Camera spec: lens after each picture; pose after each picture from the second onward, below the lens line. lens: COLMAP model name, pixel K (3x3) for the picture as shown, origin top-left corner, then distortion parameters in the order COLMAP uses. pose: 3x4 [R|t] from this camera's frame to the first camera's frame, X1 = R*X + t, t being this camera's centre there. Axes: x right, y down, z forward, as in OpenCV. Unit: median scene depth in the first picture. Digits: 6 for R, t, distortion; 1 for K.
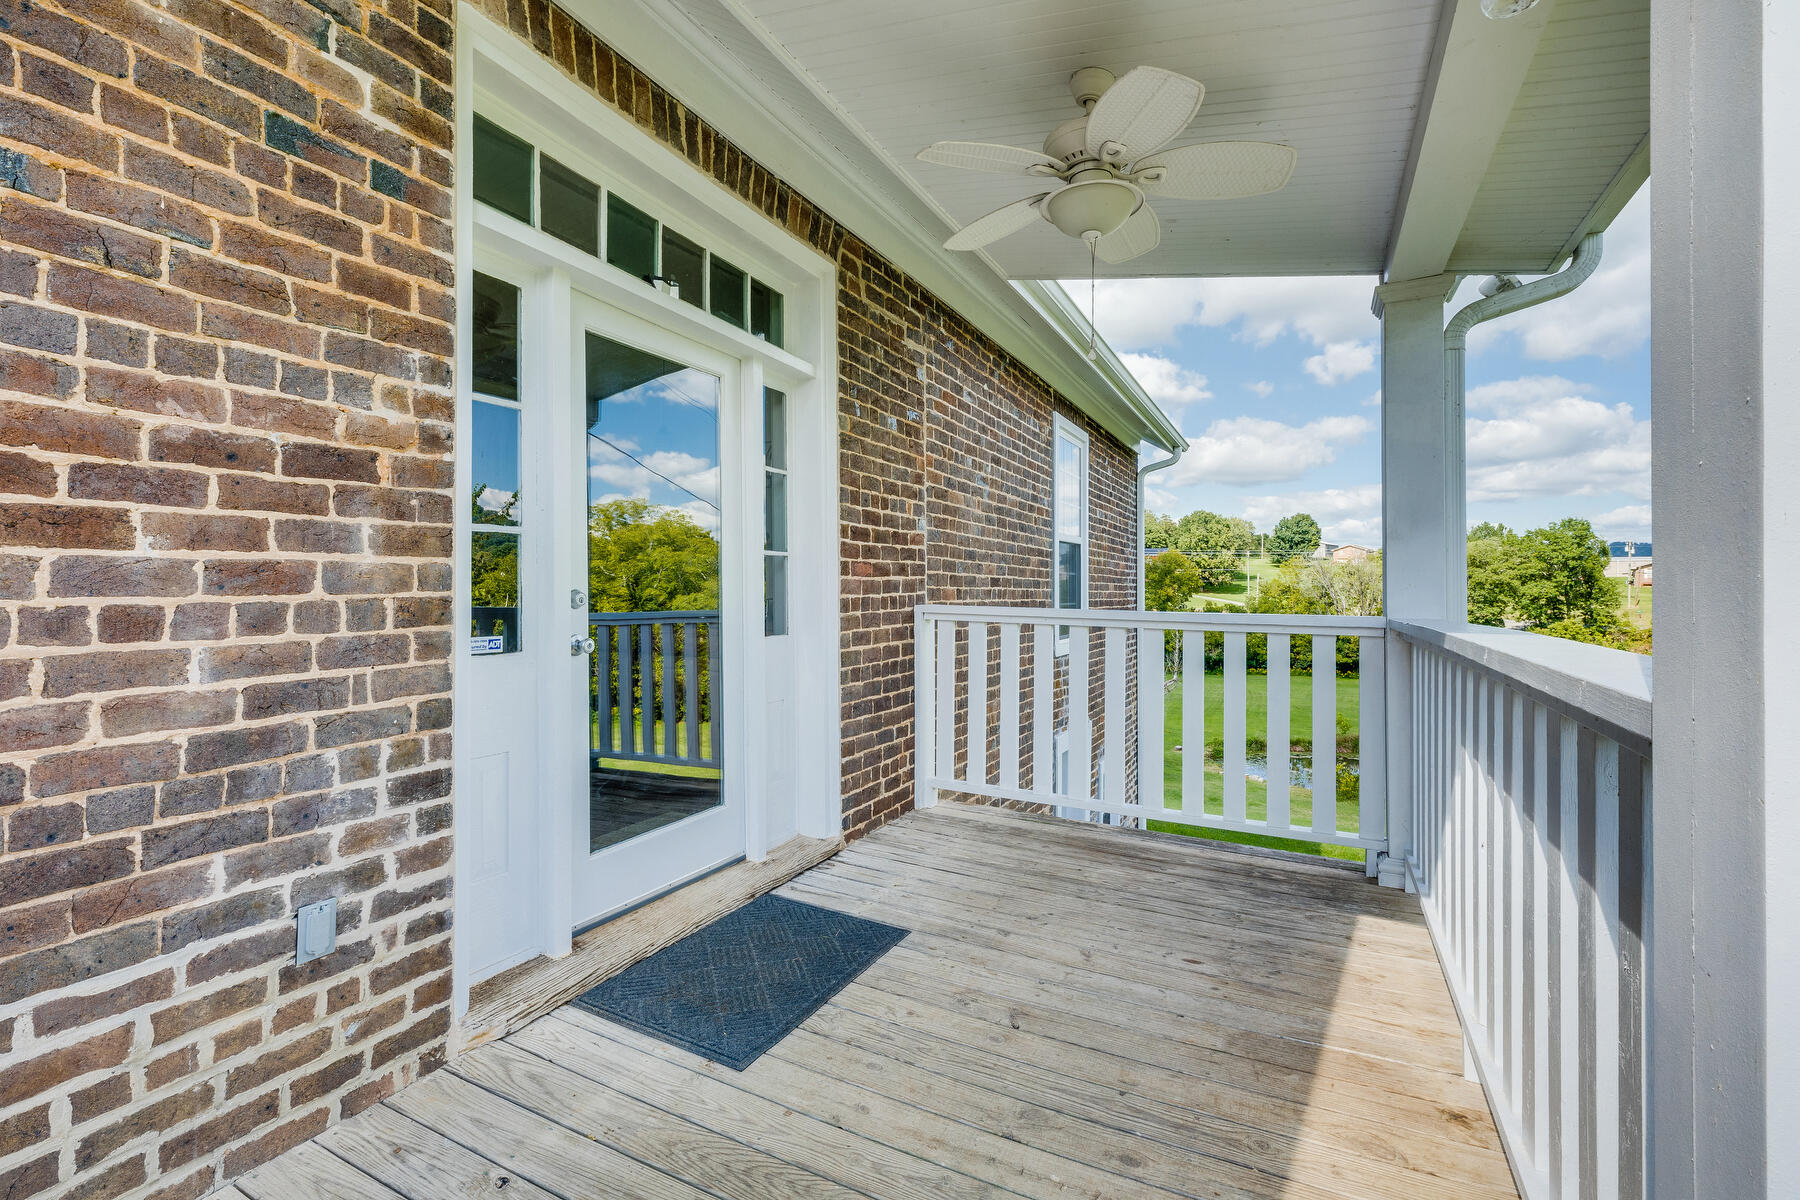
lens RADIAL K [[784.3, 0, 895.6], [0, 784.3, 586.9], [0, 0, 1]] dist [0.001338, 0.000061]
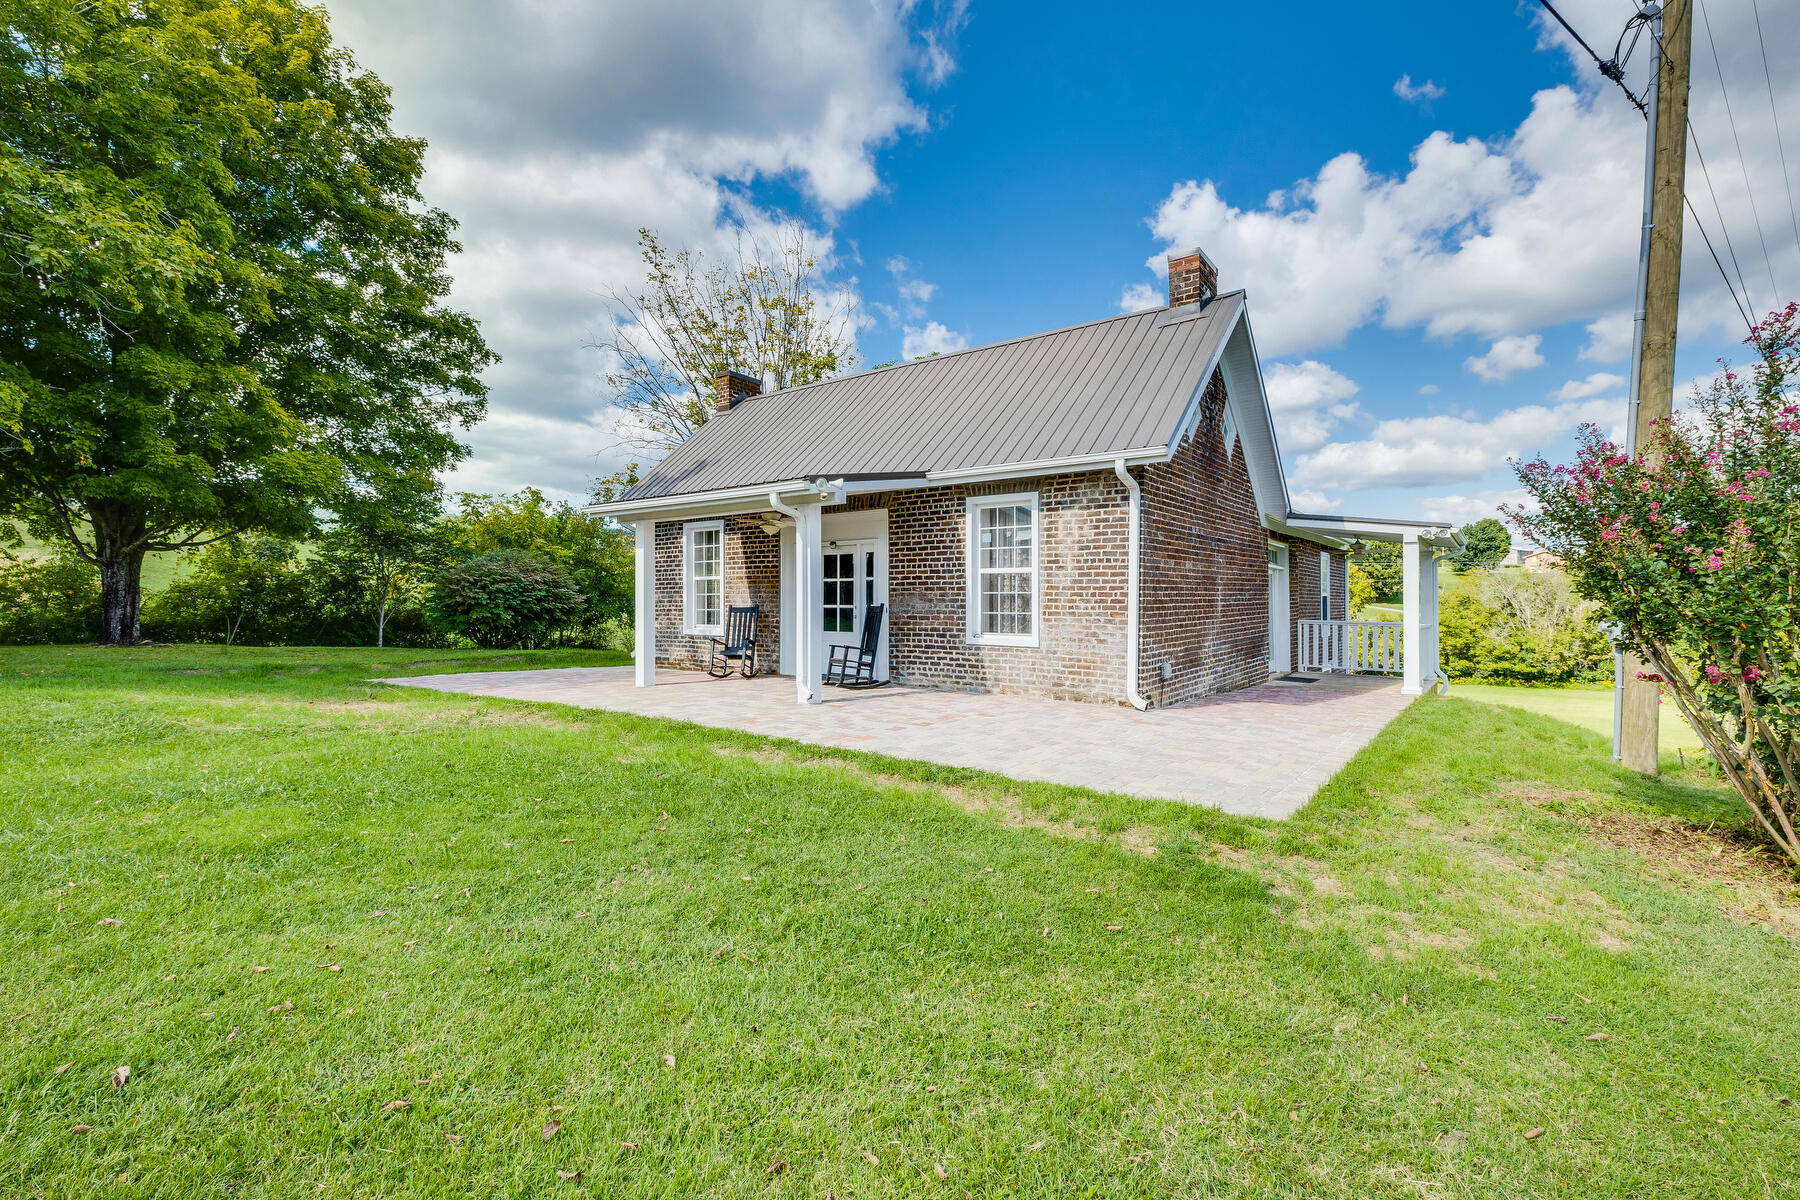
lens RADIAL K [[784.3, 0, 904.1], [0, 784.3, 606.6], [0, 0, 1]] dist [0.001338, 0.000061]
pose [[0.986007, -0.005726, -0.166608, -0.048950], [0.007371, 0.999930, 0.009257, -0.003536], [0.166543, -0.010356, 0.985980, -0.123643]]
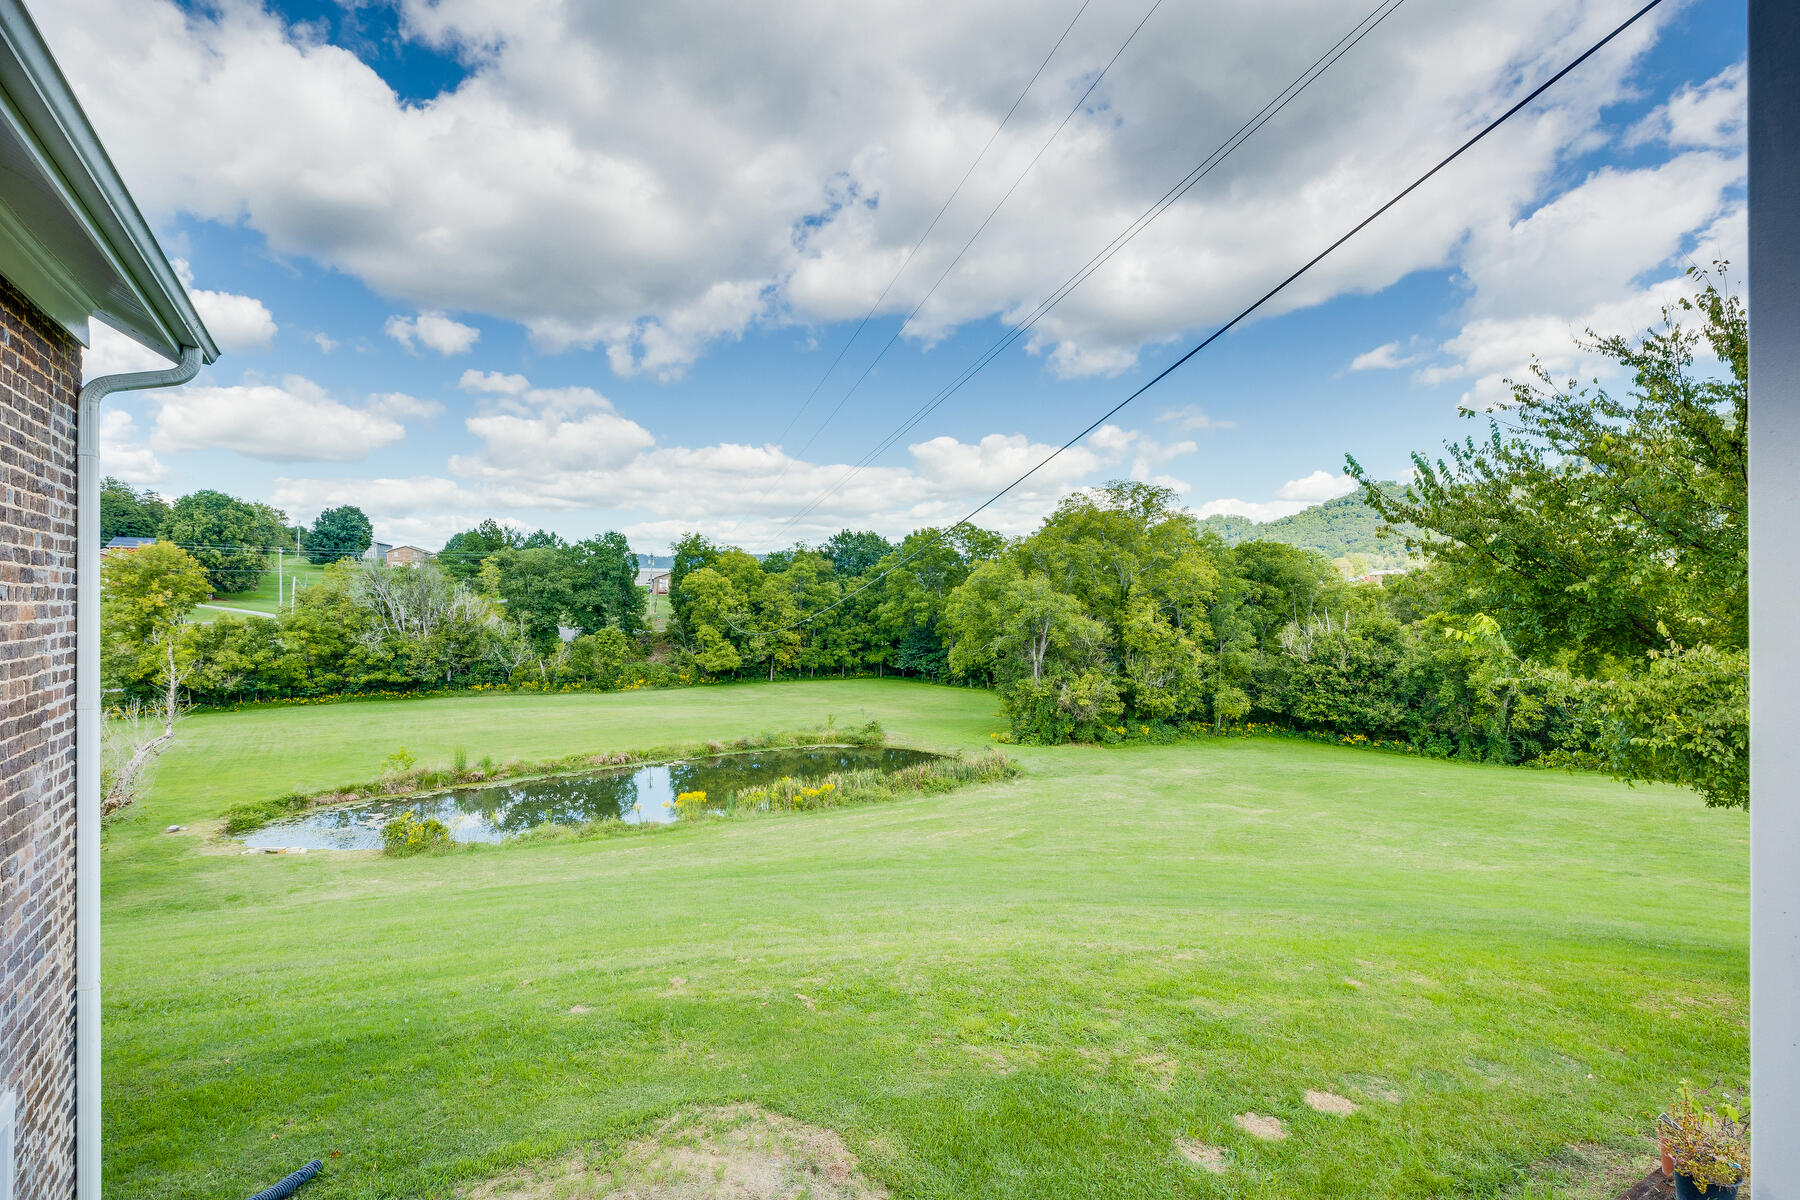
lens RADIAL K [[875.0, 0, 894.1], [0, 875.0, 592.2], [0, 0, 1]] dist [-0.019493, -0.000343]
pose [[0.503623, 0.000862, 0.863923, 0.017333], [-0.002676, 0.999996, 0.000563, -0.004779], [-0.863920, -0.002595, 0.503623, 0.051713]]
